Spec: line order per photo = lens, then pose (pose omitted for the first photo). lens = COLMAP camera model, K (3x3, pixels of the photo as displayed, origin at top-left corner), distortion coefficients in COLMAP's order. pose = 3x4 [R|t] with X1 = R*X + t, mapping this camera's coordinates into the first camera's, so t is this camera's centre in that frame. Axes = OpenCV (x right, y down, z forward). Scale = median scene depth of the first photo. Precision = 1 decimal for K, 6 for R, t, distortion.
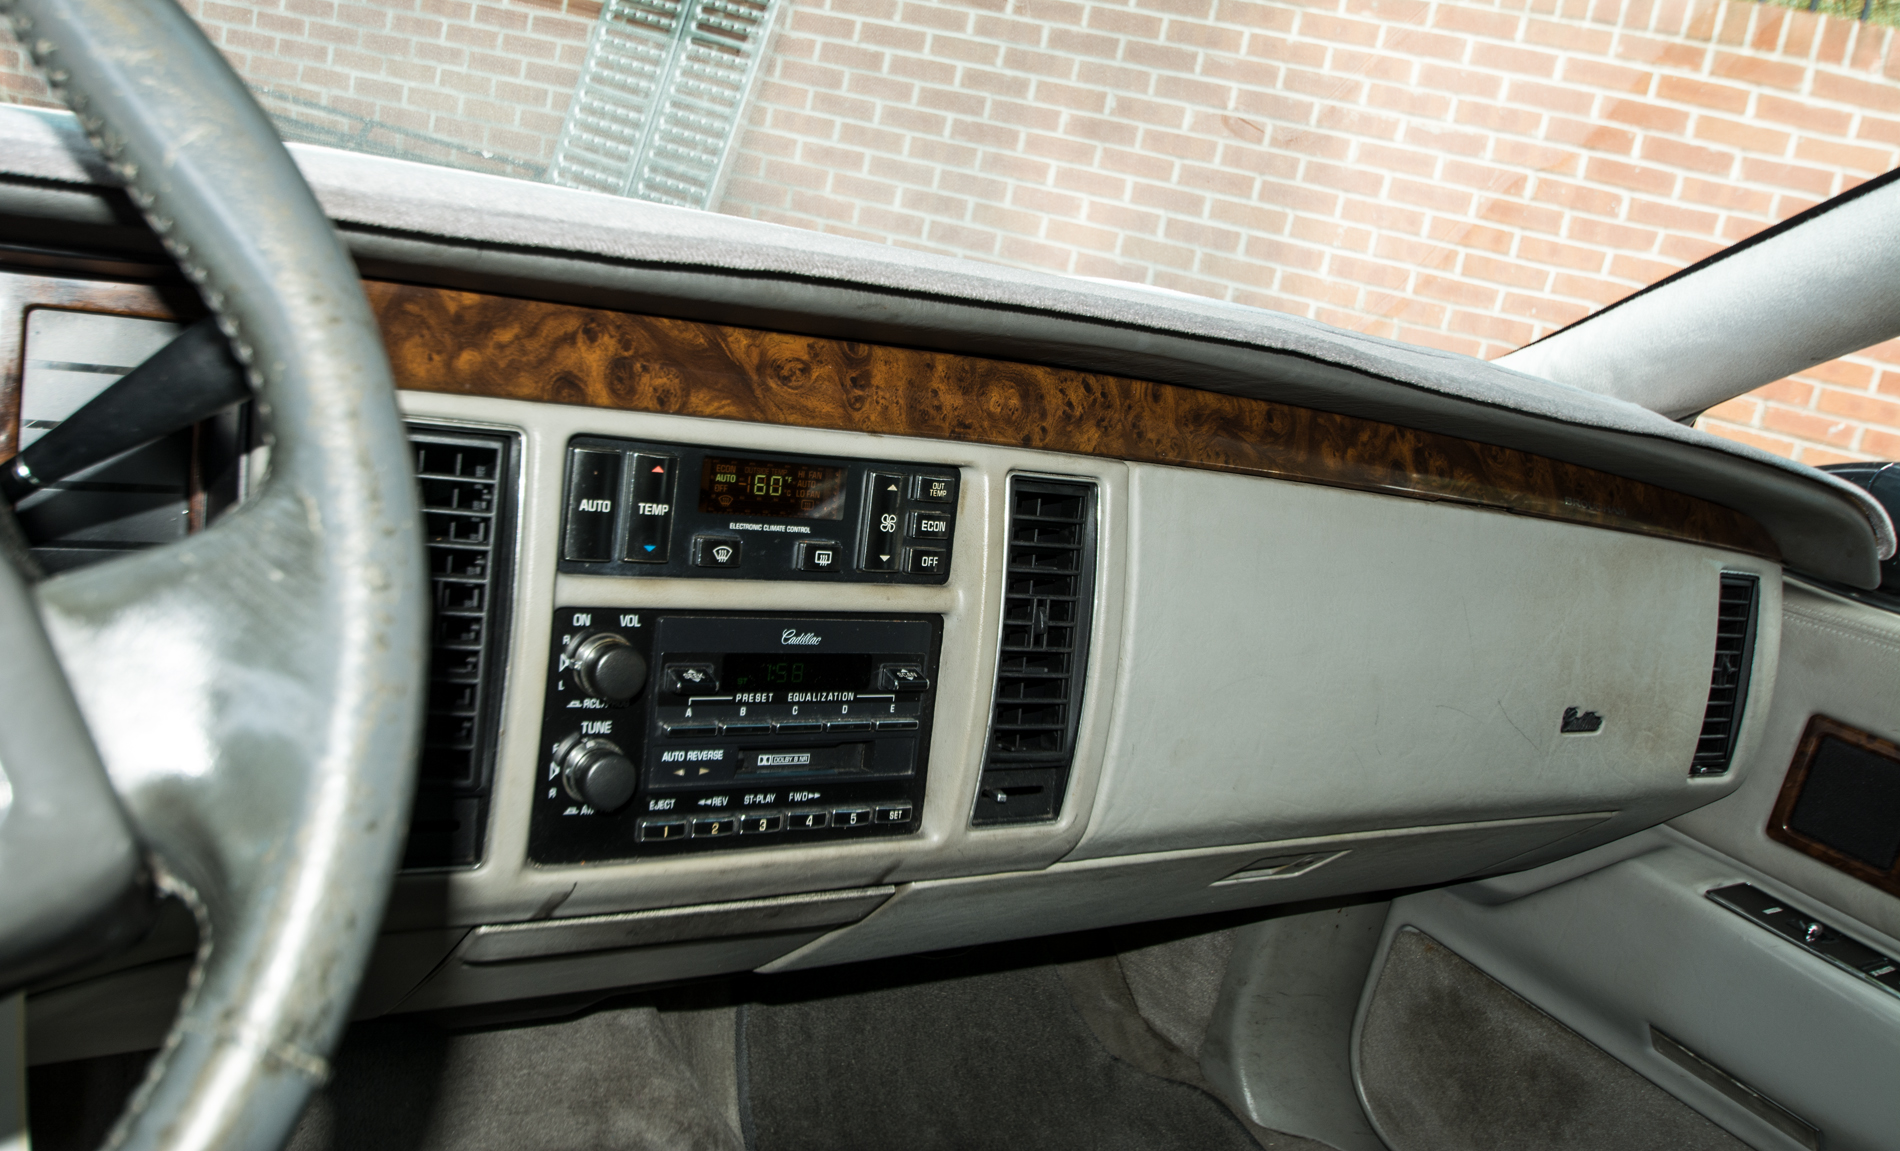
lens RADIAL K [[1418.7, 0, 945.7], [0, 1418.7, 497.0], [0, 0, 1]] dist [-0.042171, -0.004283]
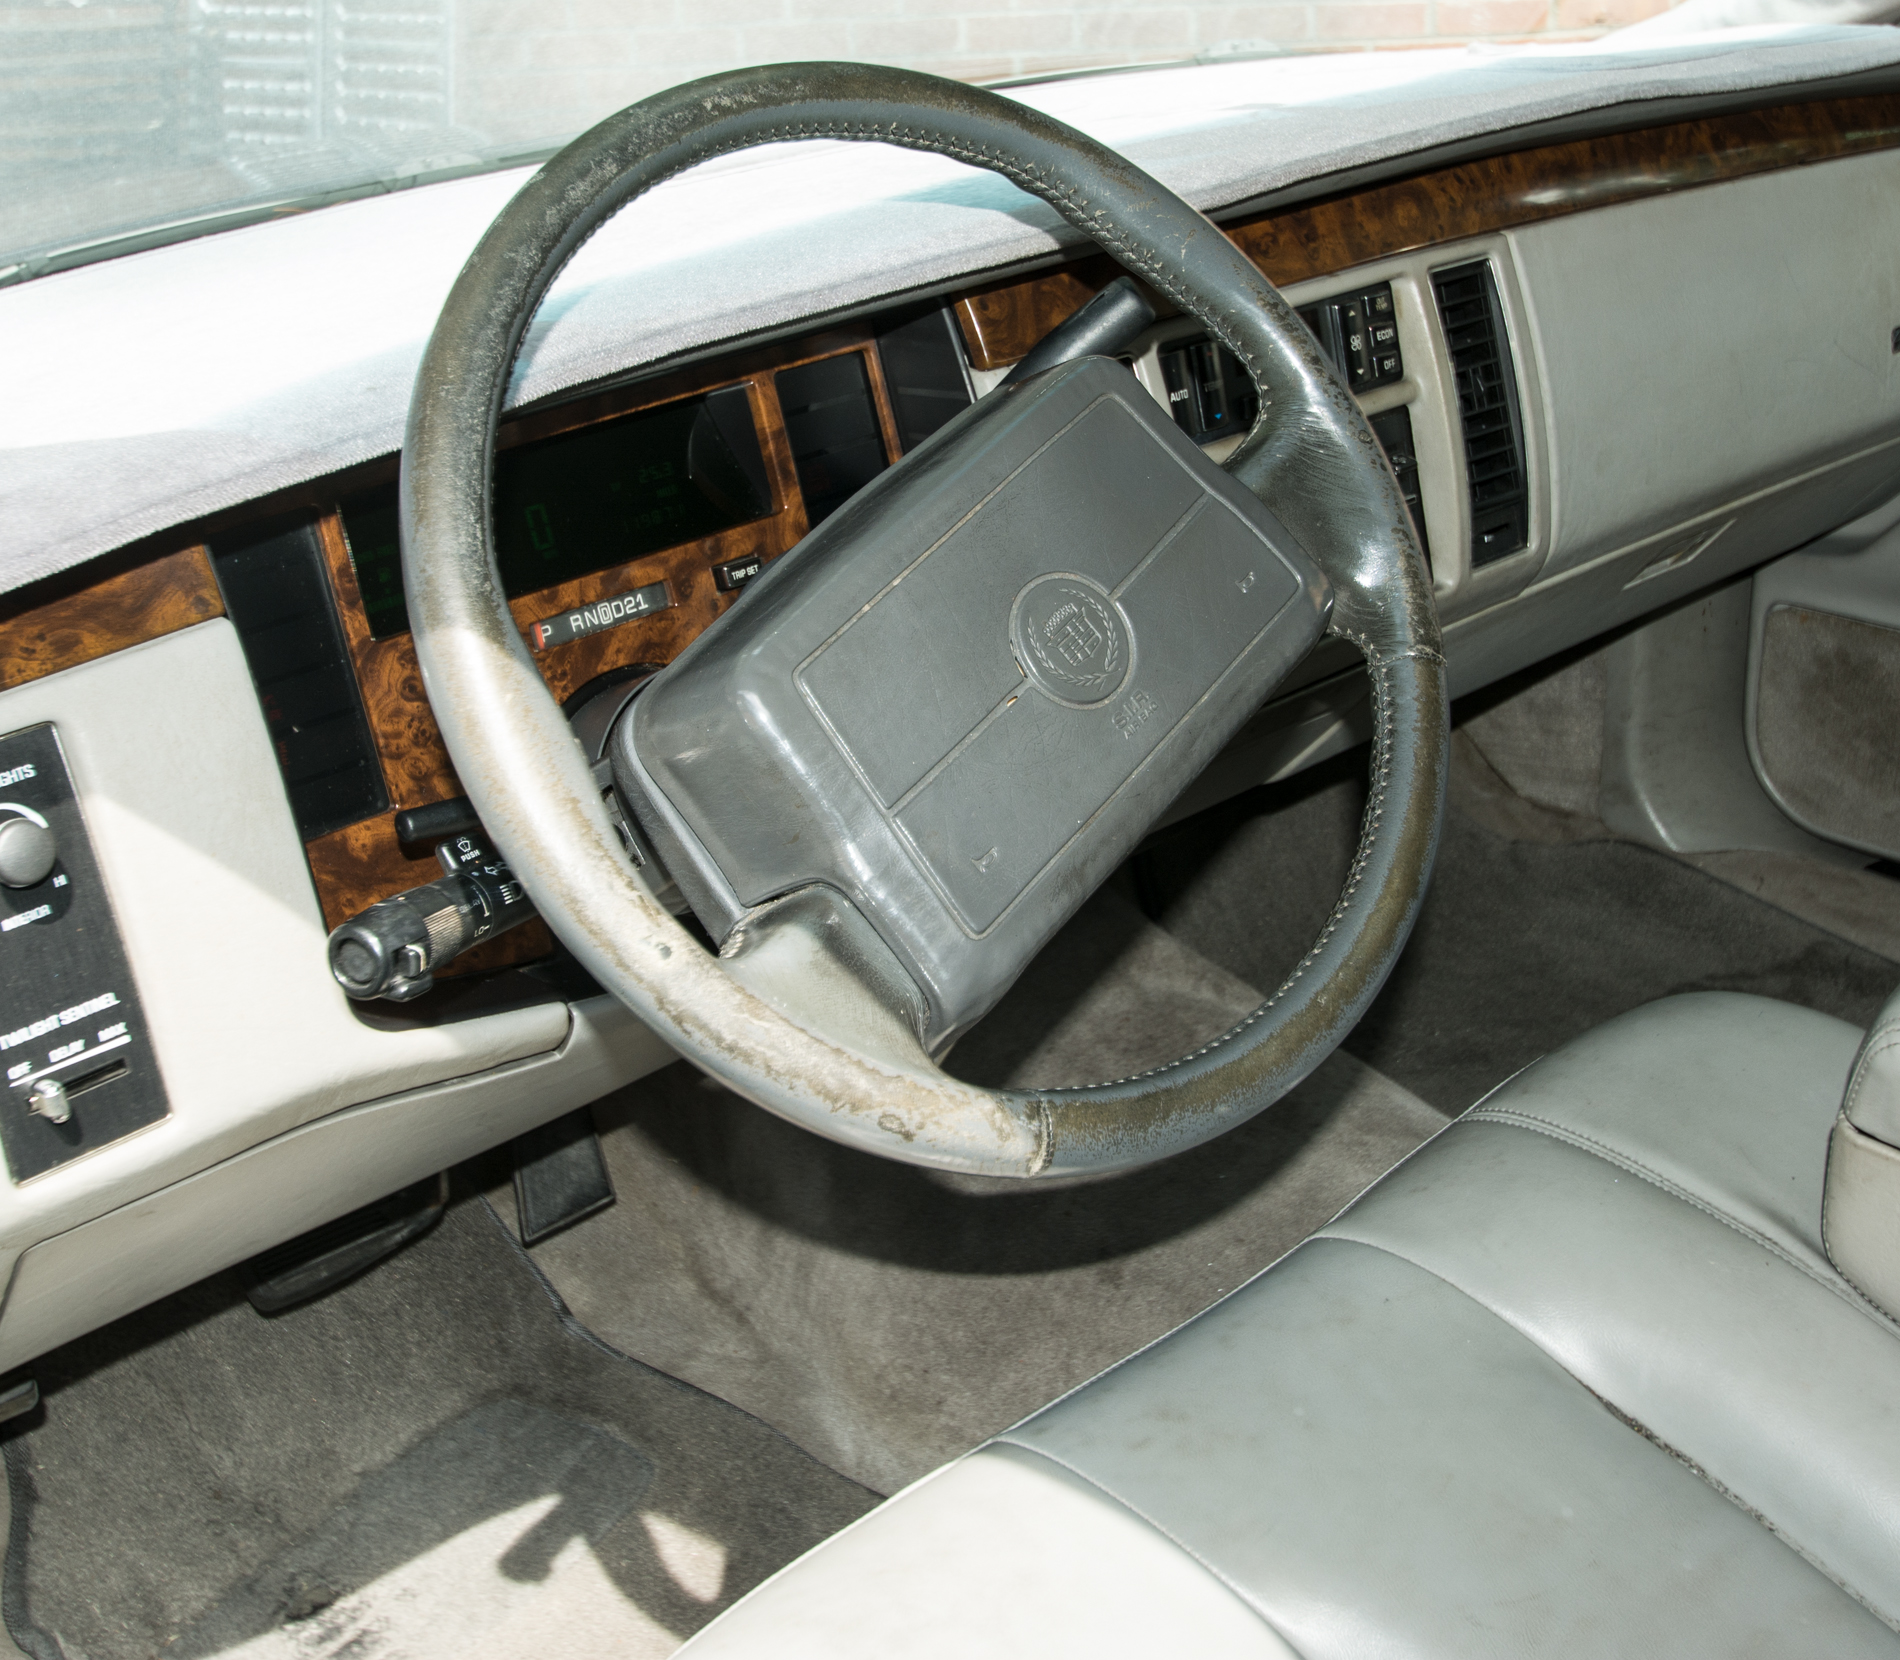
lens RADIAL K [[2837.4, 0, 893.8], [0, 2837.4, 729.4], [0, 0, 1]] dist [-0.067089, 0.187239]
pose [[0.947170, -0.308523, 0.087646, -0.494559], [0.289468, 0.939988, 0.180639, -0.150544], [-0.138118, -0.145725, 0.979636, -0.916232]]
